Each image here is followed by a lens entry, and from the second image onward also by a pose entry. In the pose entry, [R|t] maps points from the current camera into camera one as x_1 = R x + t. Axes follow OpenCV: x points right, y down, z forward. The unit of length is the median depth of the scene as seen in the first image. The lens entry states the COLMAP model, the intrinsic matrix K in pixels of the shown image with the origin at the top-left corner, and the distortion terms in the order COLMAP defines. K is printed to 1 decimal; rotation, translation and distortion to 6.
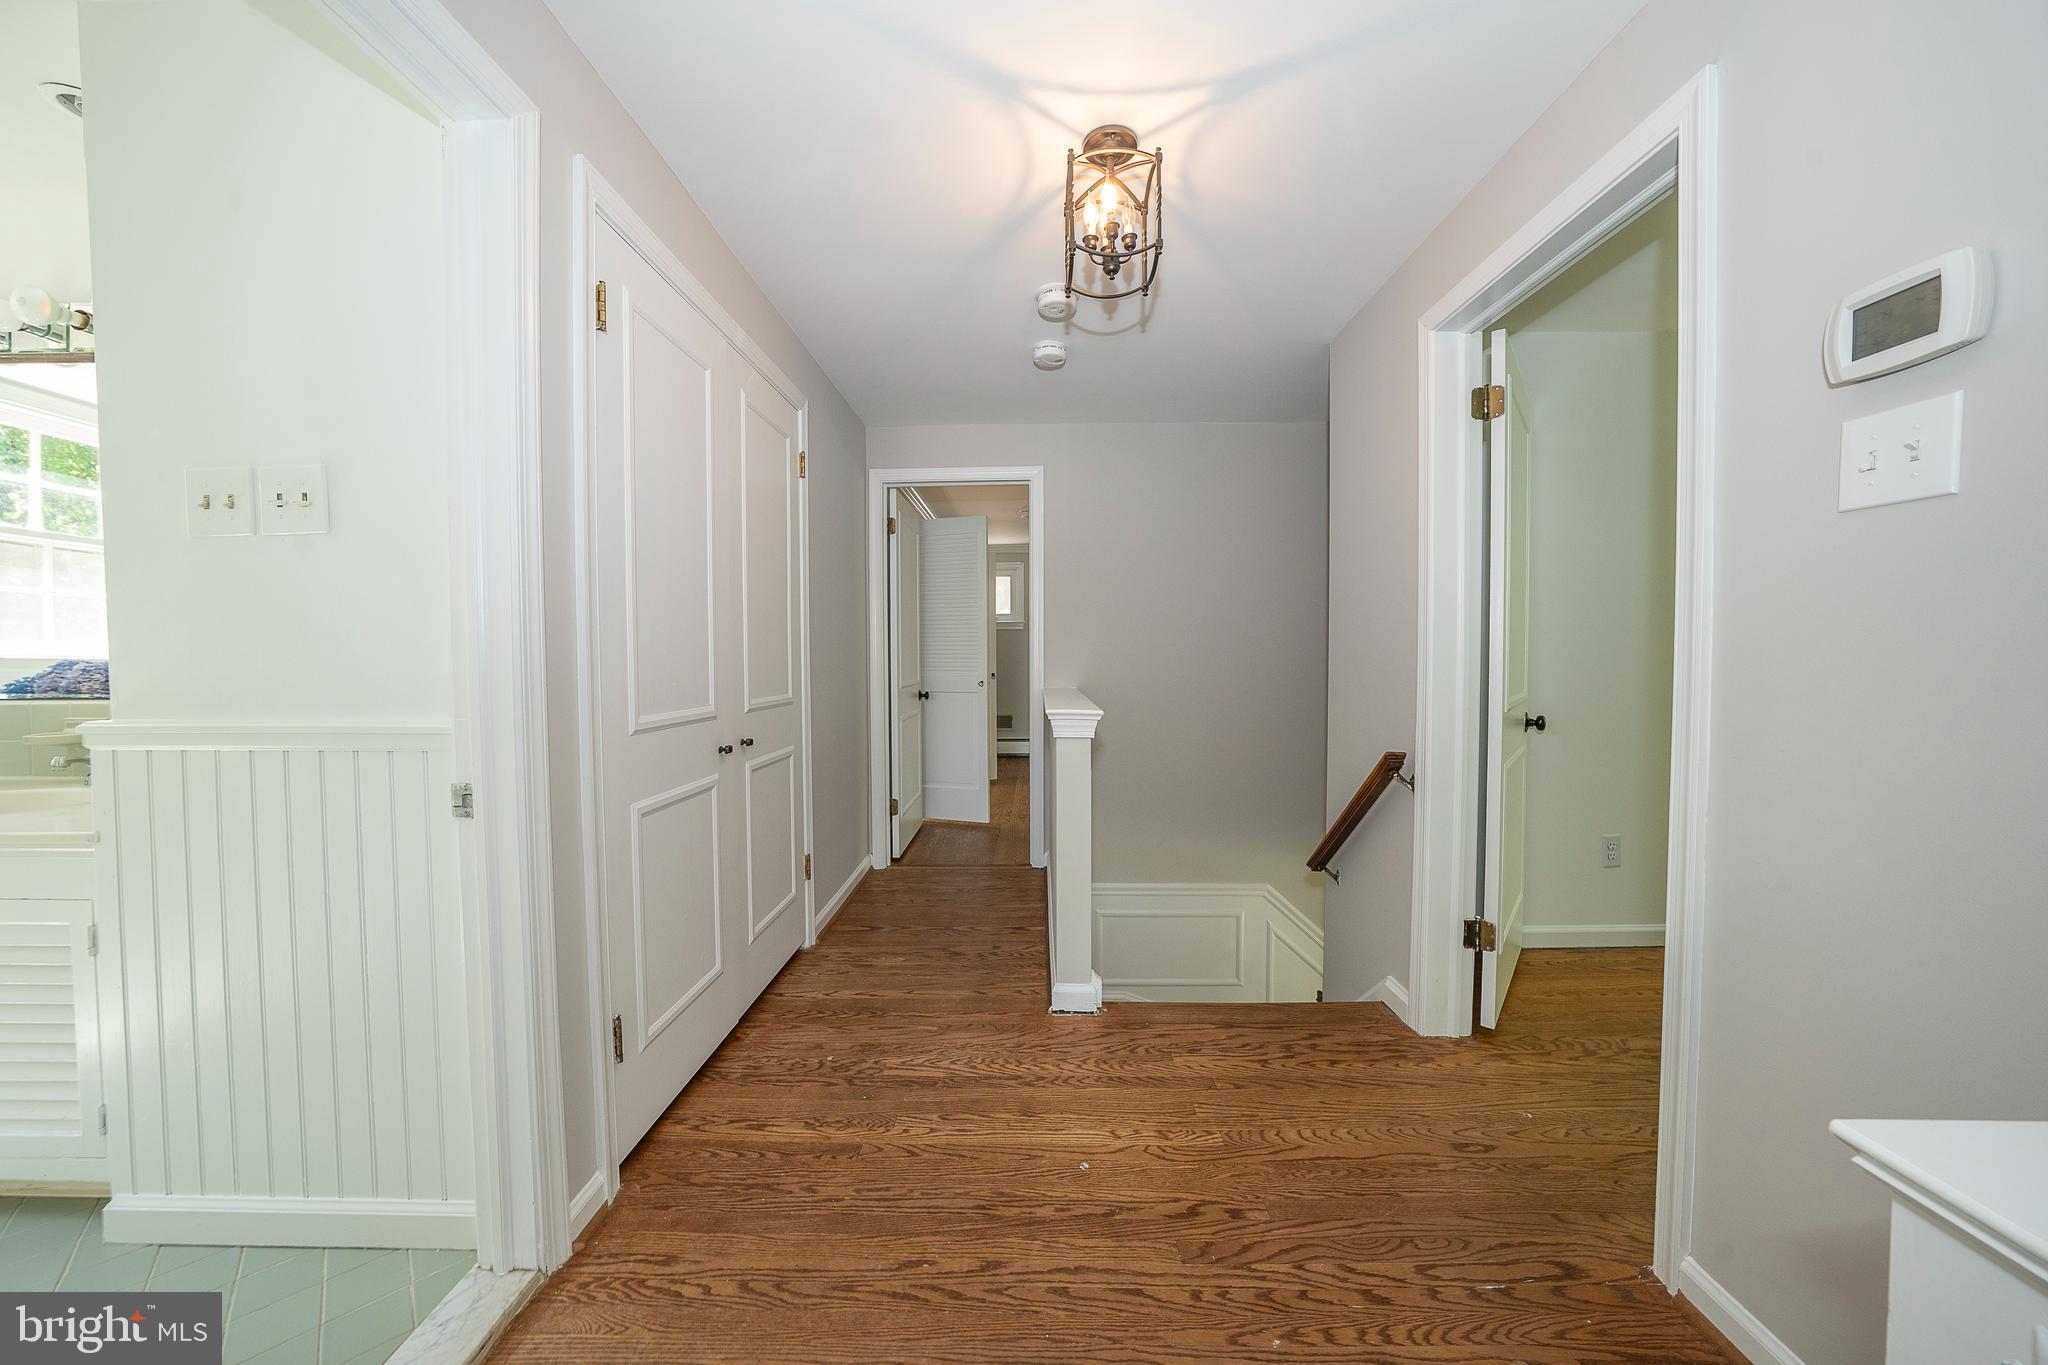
lens RADIAL K [[704.0, 0, 1028.1], [0, 704.0, 675.1], [0, 0, 1]] dist [-0.030071, 0.006523]
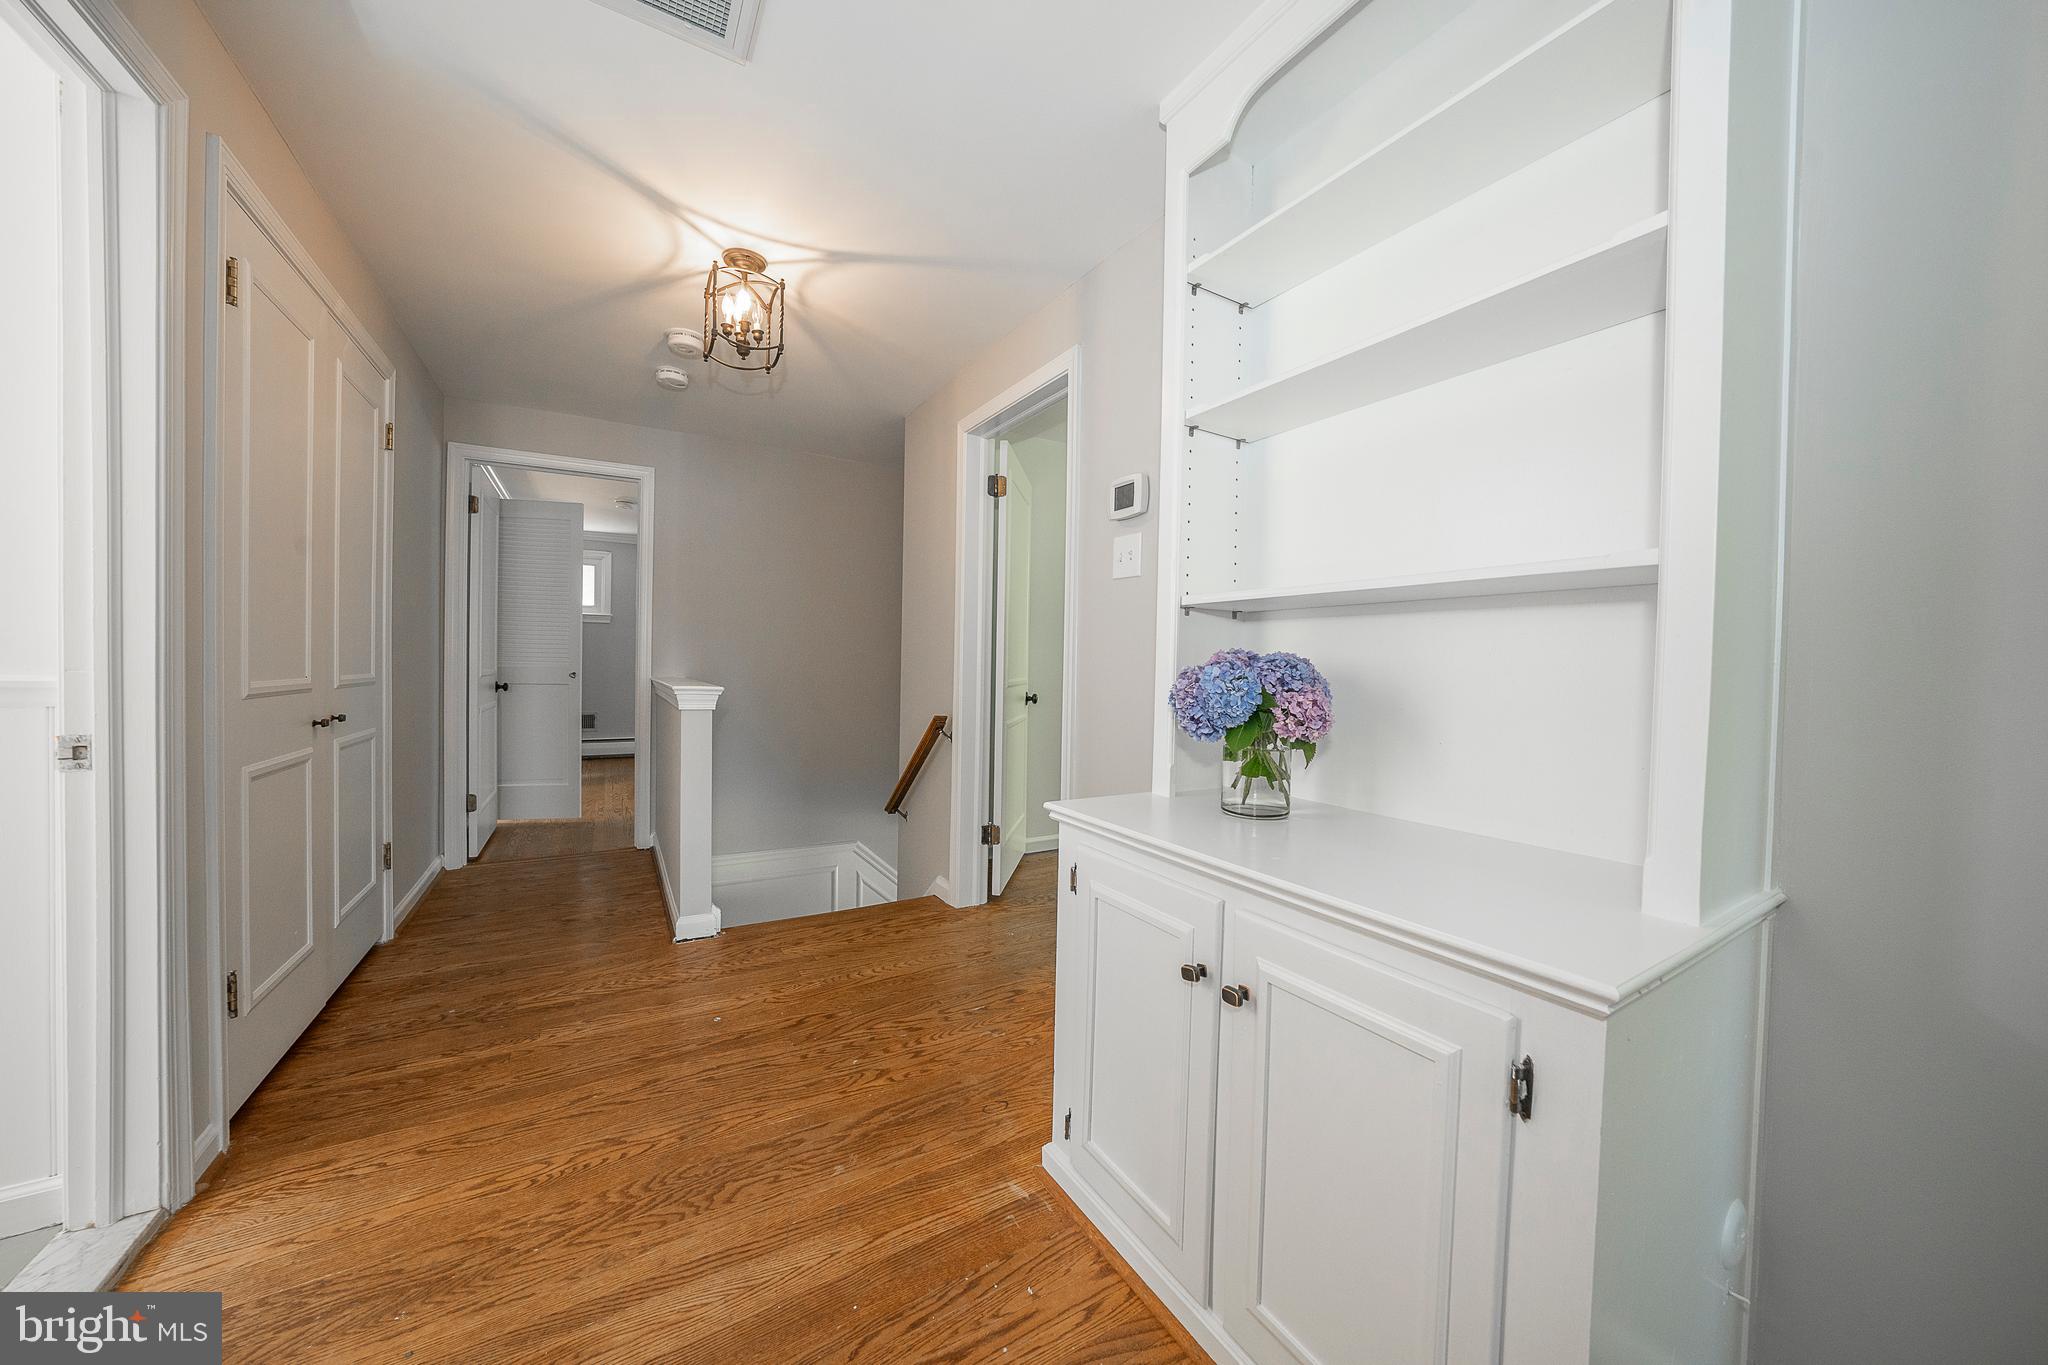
lens RADIAL K [[704.0, 0, 1028.1], [0, 704.0, 675.1], [0, 0, 1]] dist [-0.030071, 0.006523]
pose [[0.848192, 0.010632, 0.529582, -0.101328], [-0.005930, 0.999926, -0.010577, 0.043951], [-0.529656, 0.005830, 0.848193, -0.362377]]
